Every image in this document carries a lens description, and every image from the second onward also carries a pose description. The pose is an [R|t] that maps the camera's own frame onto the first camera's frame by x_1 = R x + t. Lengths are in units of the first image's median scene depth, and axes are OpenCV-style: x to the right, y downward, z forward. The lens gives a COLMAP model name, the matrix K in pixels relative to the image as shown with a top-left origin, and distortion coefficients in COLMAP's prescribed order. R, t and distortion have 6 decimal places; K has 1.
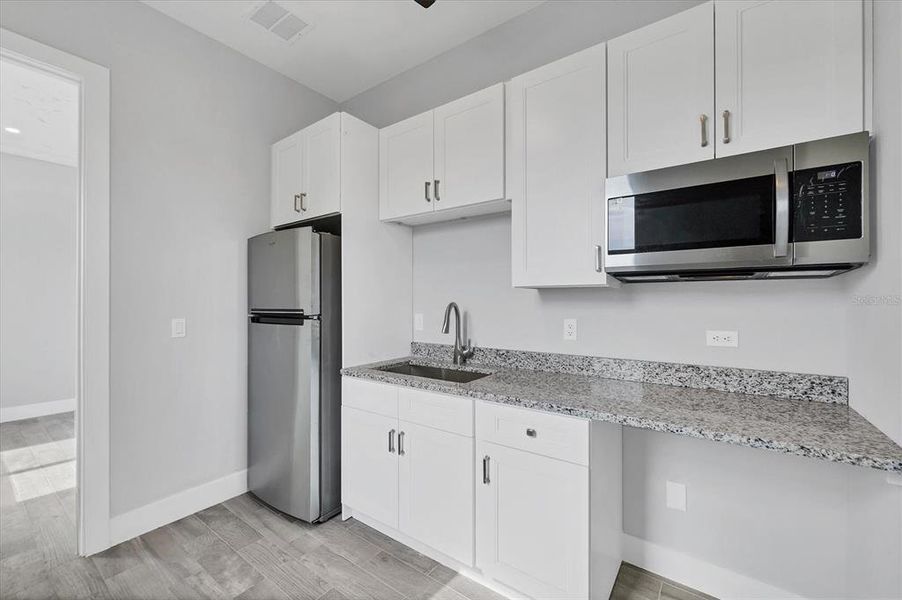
lens RADIAL K [[372.2, 0, 451.4], [0, 372.2, 297.8], [0, 0, 1]] dist [-0.000713, 0.000108]
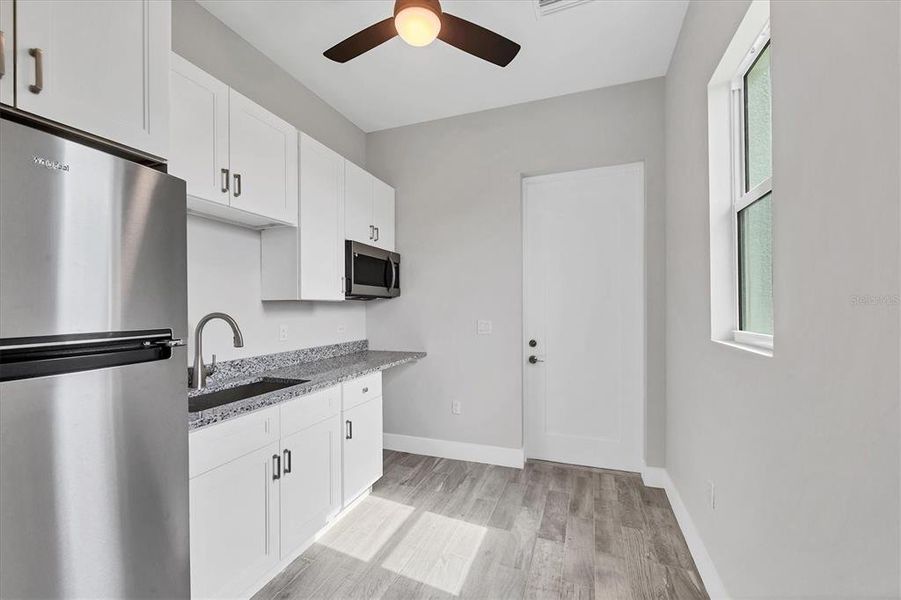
lens RADIAL K [[371.8, 0, 450.9], [0, 371.8, 305.5], [0, 0, 1]] dist [-0.000713, 0.000108]
pose [[-0.270924, 0.008391, 0.962564, -1.216942], [0.001607, 0.999965, -0.008265, 0.003314], [-0.962599, -0.000692, -0.270928, 0.895864]]
